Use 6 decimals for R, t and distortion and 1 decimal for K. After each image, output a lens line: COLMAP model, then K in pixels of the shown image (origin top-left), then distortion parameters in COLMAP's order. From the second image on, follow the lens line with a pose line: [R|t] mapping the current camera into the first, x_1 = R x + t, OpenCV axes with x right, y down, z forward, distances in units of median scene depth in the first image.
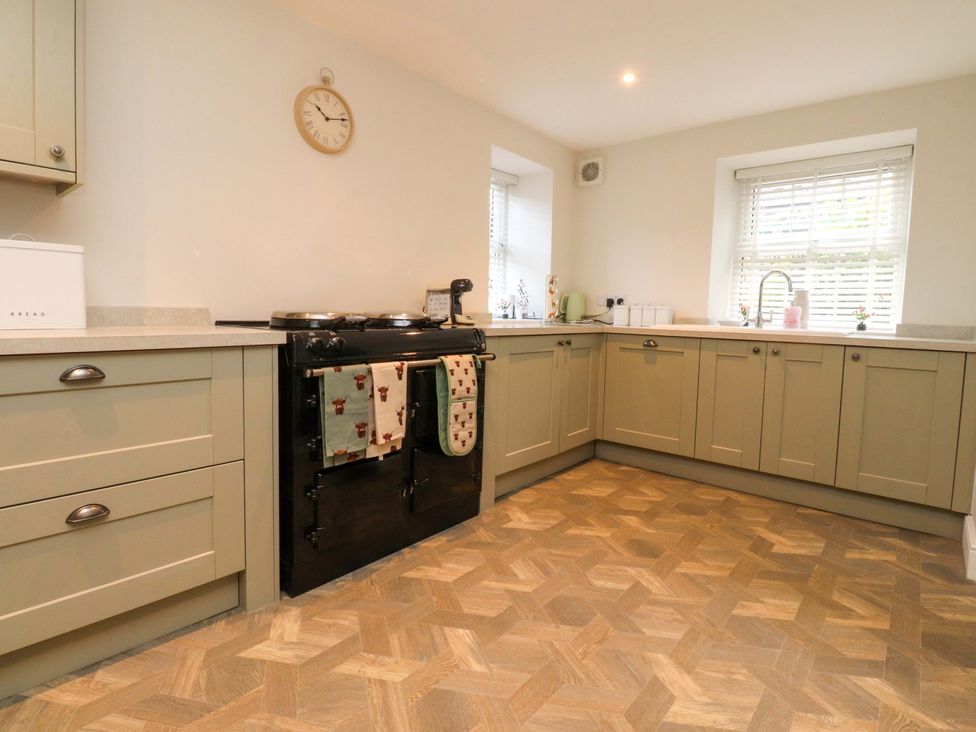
lens RADIAL K [[506.3, 0, 487.8], [0, 506.3, 346.1], [0, 0, 1]] dist [0.000366, -0.013850]
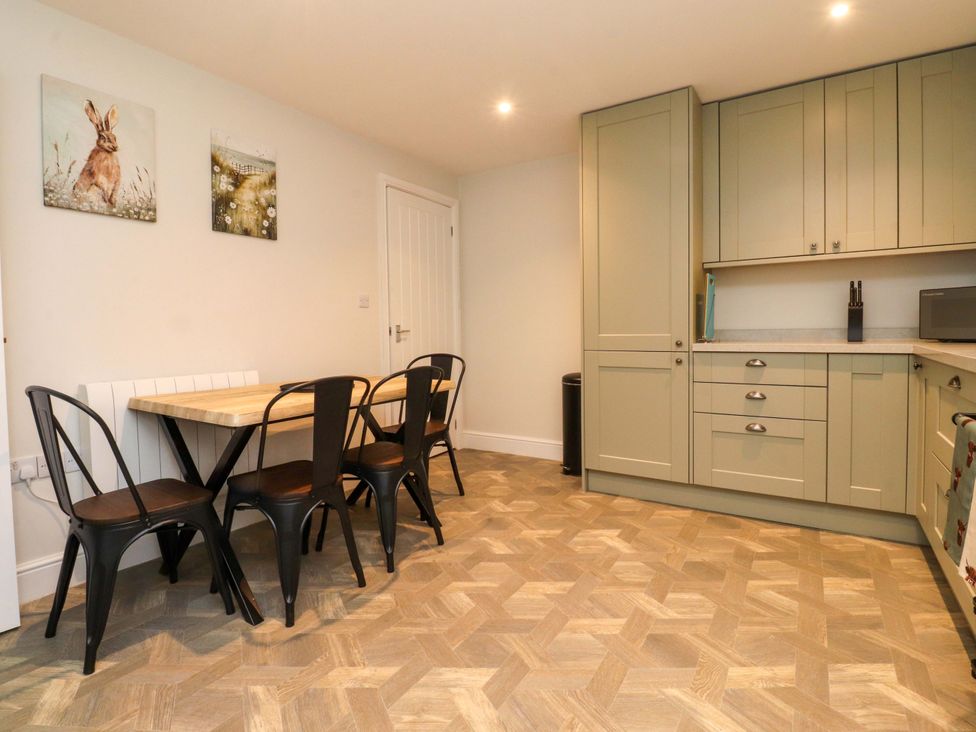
lens RADIAL K [[505.0, 0, 484.3], [0, 505.0, 345.7], [0, 0, 1]] dist [0.001850, -0.015031]
pose [[-0.990545, -0.005192, -0.137089, 0.345602], [-0.019181, 0.994709, 0.100926, -0.090268], [0.135840, 0.102602, -0.985404, 1.319297]]
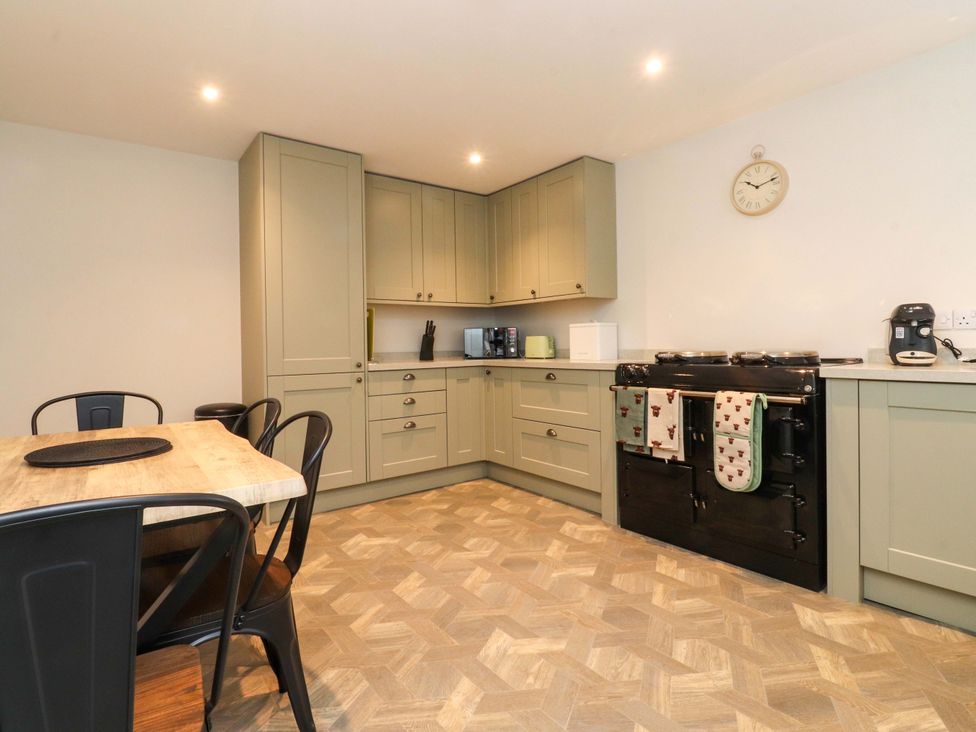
lens RADIAL K [[505.0, 0, 484.3], [0, 505.0, 345.7], [0, 0, 1]] dist [0.001850, -0.015031]
pose [[-0.213264, -0.019859, -0.976793, 1.137572], [-0.058351, 0.998268, -0.007556, -0.040727], [0.975250, 0.055386, -0.214054, 0.773781]]
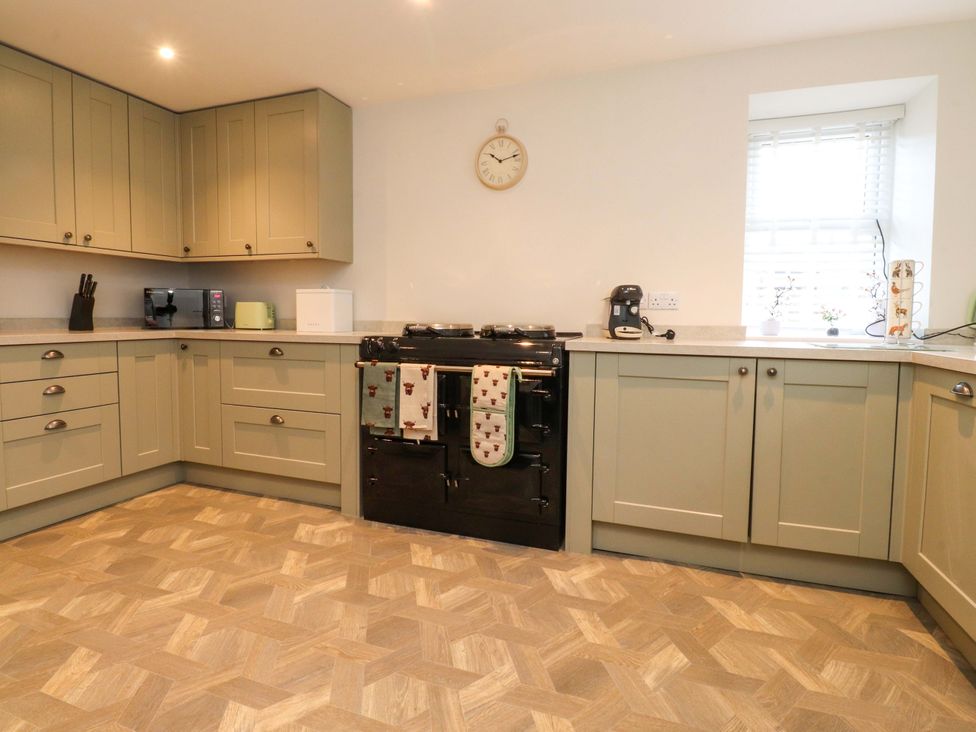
lens RADIAL K [[510.2, 0, 484.4], [0, 510.2, 345.8], [0, 0, 1]] dist [0.002935, -0.015353]
pose [[0.350704, 0.033520, -0.935886, 0.951060], [-0.068193, 0.997620, 0.010177, -0.033052], [0.934000, 0.060252, 0.352155, 0.677169]]
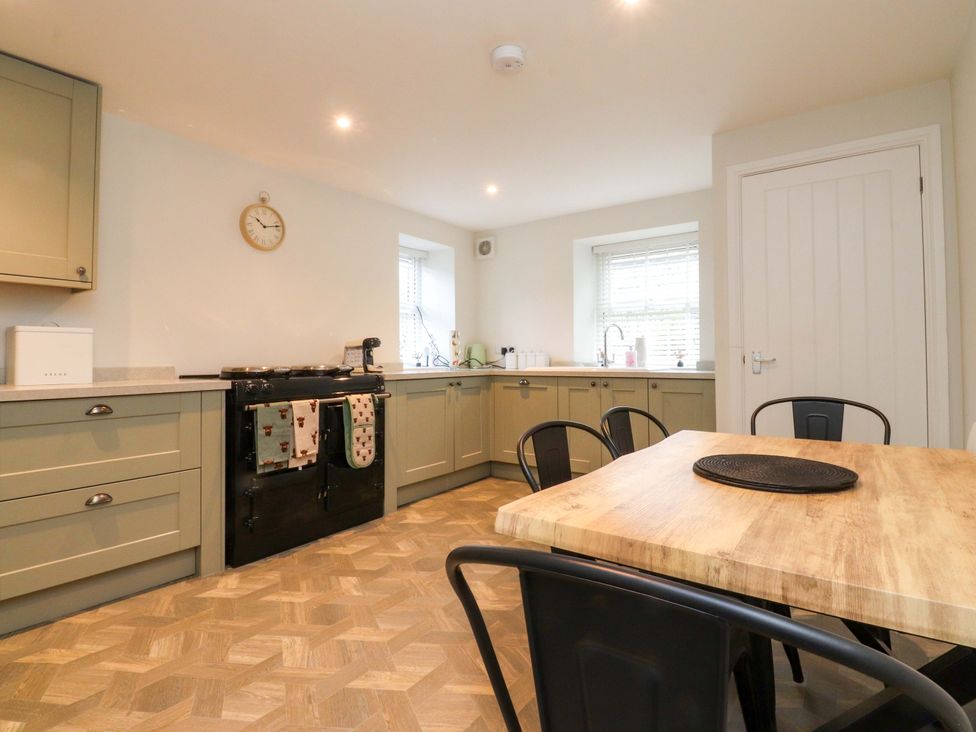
lens RADIAL K [[505.0, 0, 484.3], [0, 505.0, 345.7], [0, 0, 1]] dist [0.001850, -0.015031]
pose [[0.996682, -0.029853, 0.075717, 0.197247], [0.036829, 0.995033, -0.092478, 0.028166], [-0.072581, 0.094959, 0.992832, -0.452541]]
